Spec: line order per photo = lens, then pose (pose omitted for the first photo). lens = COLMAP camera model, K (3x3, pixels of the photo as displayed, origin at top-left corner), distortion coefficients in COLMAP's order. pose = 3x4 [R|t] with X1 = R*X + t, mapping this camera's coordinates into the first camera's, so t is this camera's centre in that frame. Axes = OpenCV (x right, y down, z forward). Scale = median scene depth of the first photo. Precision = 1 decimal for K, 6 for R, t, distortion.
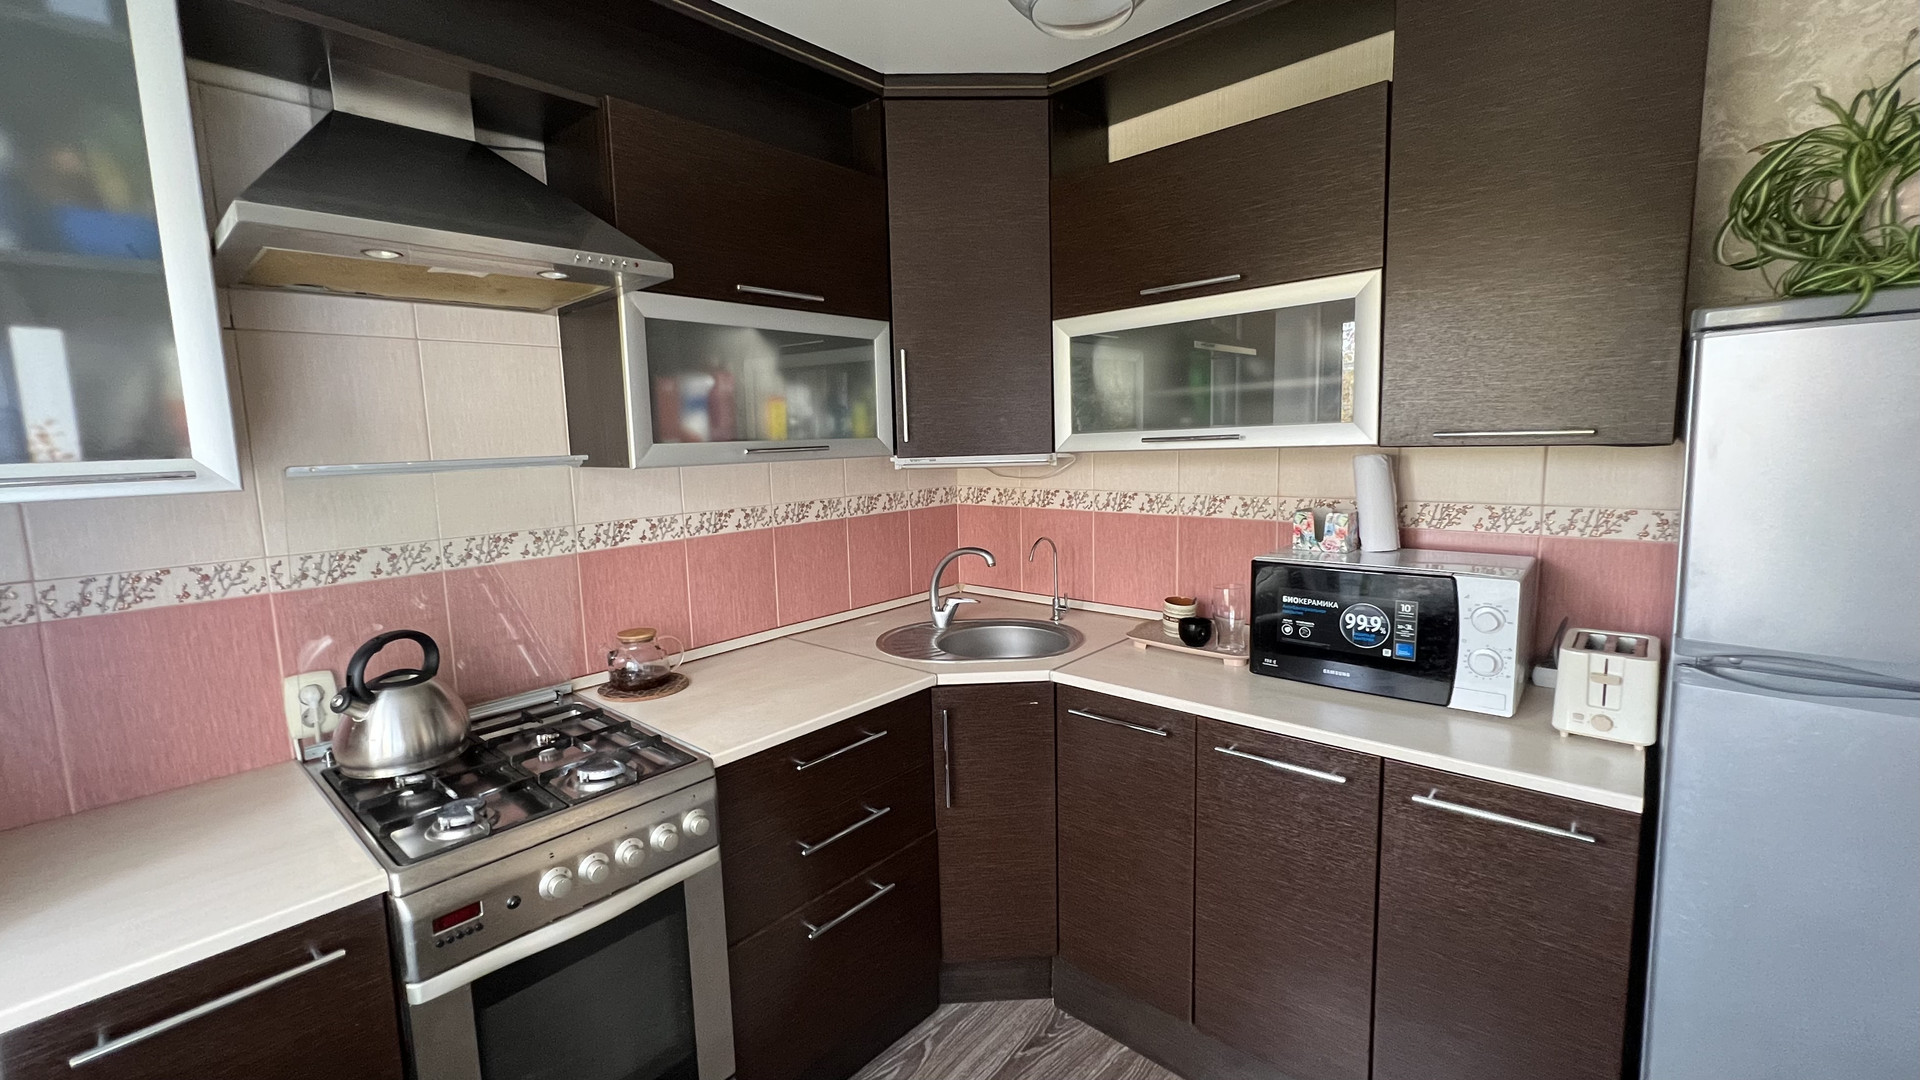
lens RADIAL K [[793.1, 0, 960.0], [0, 793.1, 540.0], [0, 0, 1]] dist [-0.009758, -0.000238]
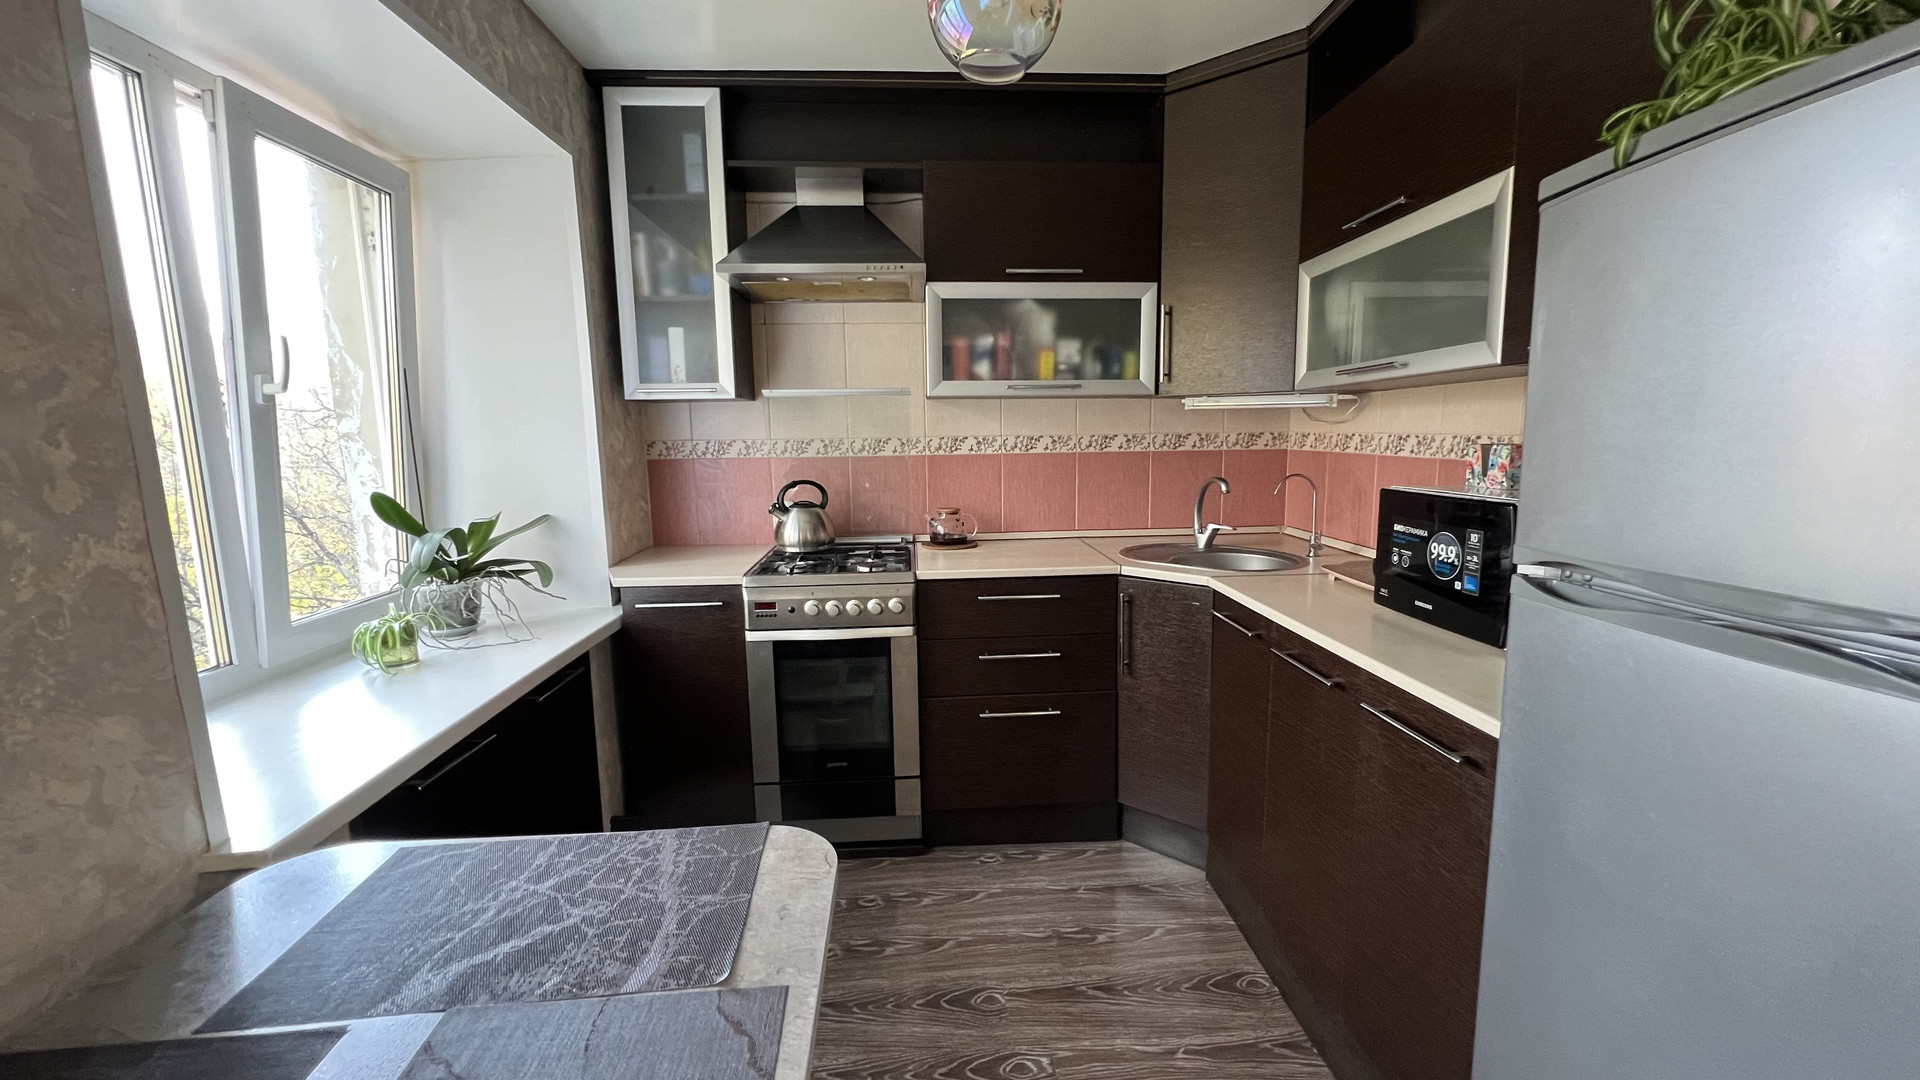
lens RADIAL K [[761.9, 0, 960.0], [0, 761.9, 540.0], [0, 0, 1]] dist [-0.000005, -0.000058]
pose [[0.722573, 0.119992, -0.680801, 0.613822], [-0.096637, 0.992683, 0.072396, 0.068412], [0.684507, 0.013479, 0.728882, -0.055947]]
